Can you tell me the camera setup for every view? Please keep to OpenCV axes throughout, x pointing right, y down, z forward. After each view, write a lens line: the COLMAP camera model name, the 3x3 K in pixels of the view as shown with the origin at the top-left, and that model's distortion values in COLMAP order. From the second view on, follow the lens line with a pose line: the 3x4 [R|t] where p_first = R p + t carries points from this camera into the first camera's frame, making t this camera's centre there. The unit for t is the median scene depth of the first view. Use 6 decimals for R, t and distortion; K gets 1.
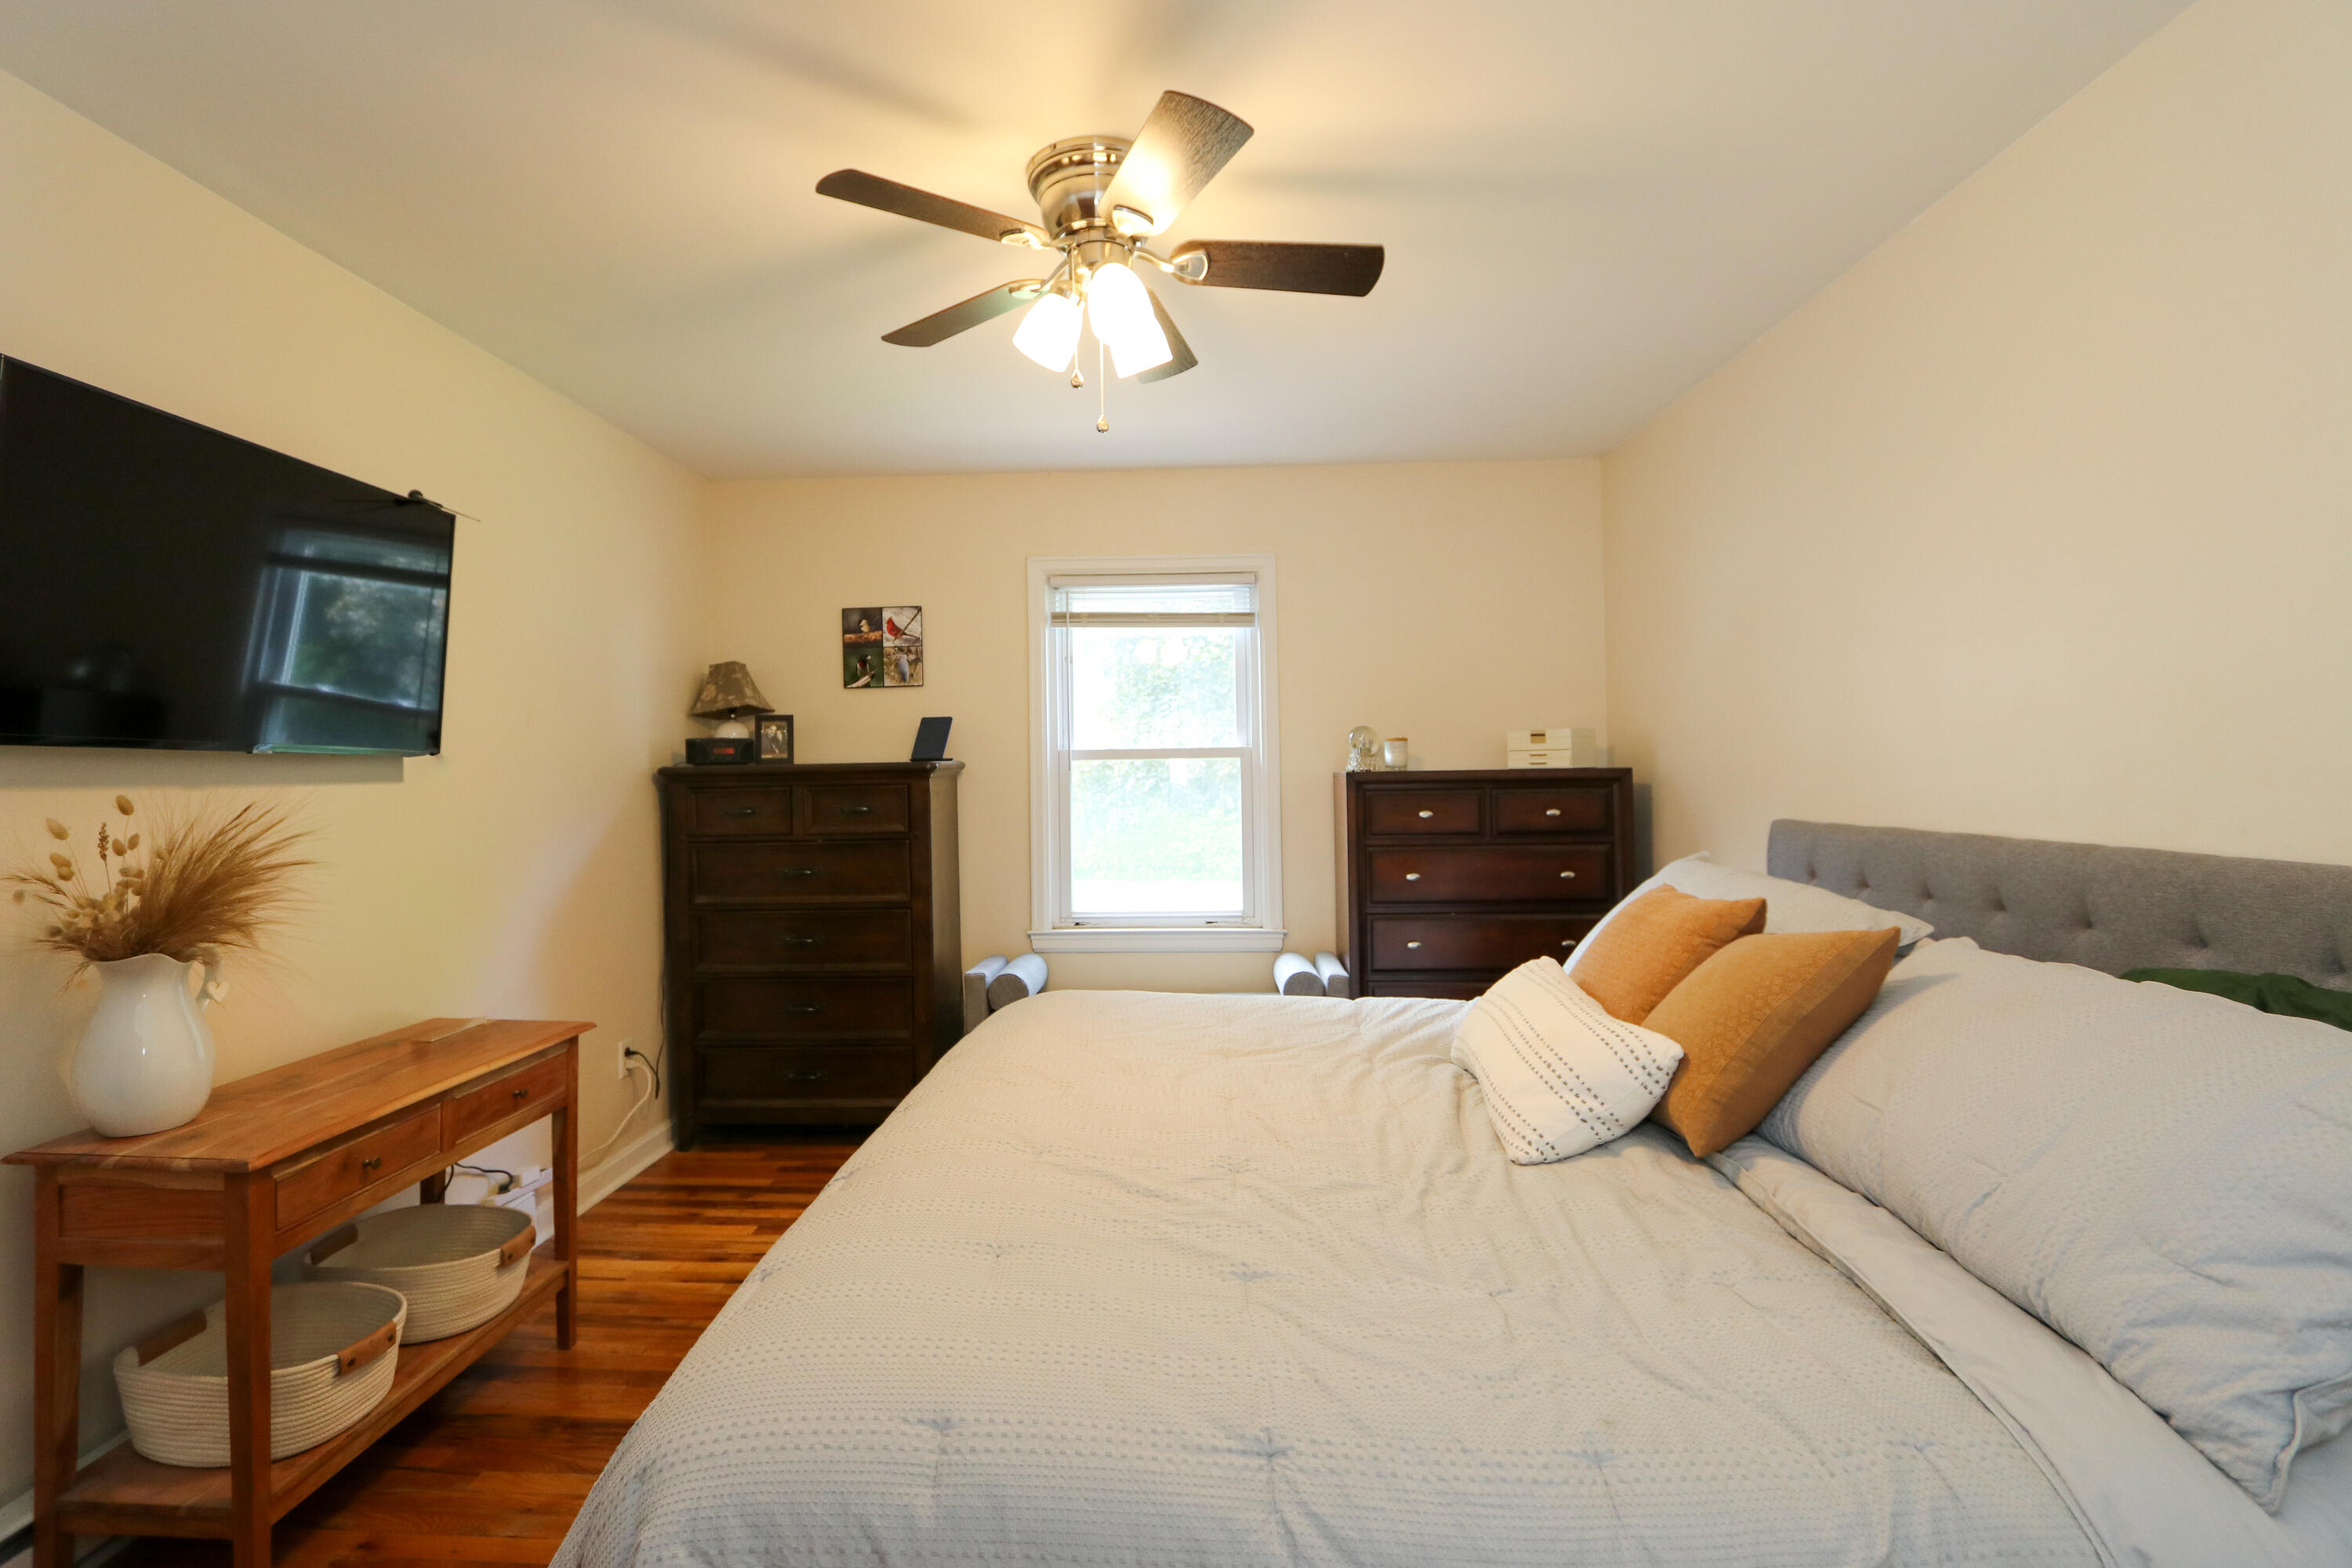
lens RADIAL K [[1094.9, 0, 1179.8], [0, 1094.9, 774.5], [0, 0, 1]] dist [-0.024891, 0.007116]
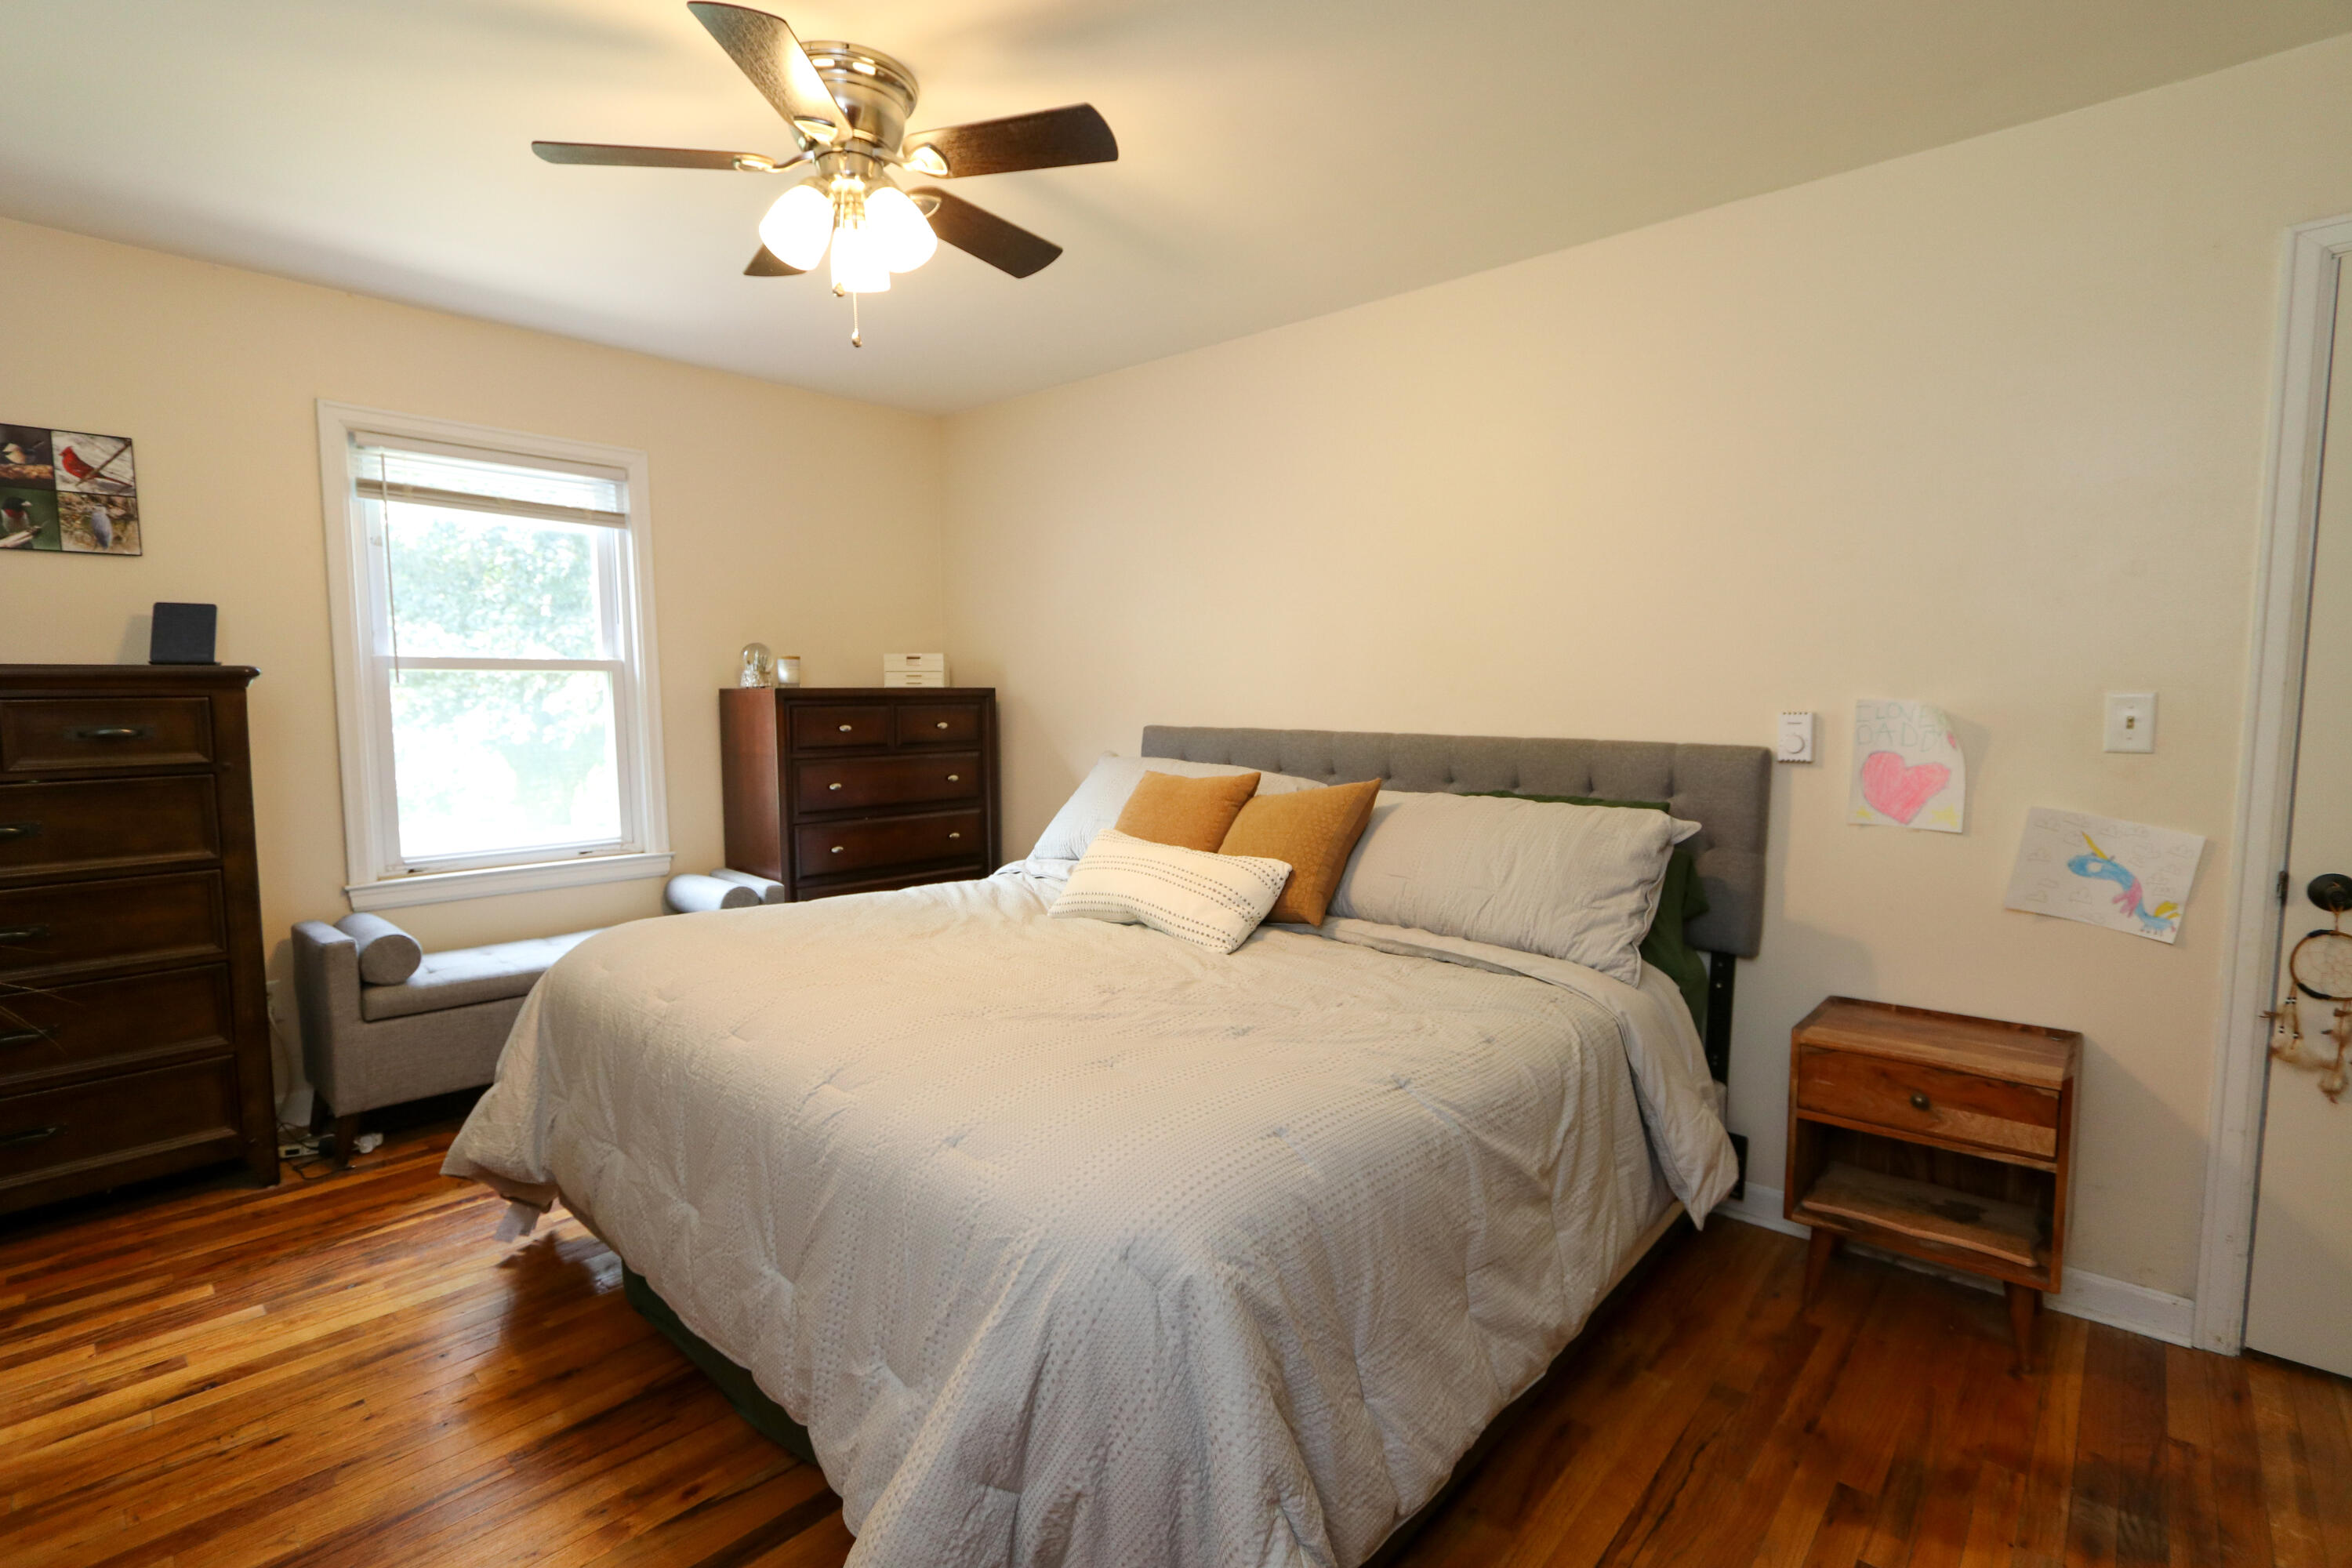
lens RADIAL K [[1094.9, 0, 1179.8], [0, 1094.9, 774.5], [0, 0, 1]] dist [-0.024891, 0.007116]
pose [[0.638413, -0.045678, 0.768337, -0.350879], [-0.007764, 0.997805, 0.065771, 0.007618], [-0.769655, -0.047954, 0.636657, 0.050275]]
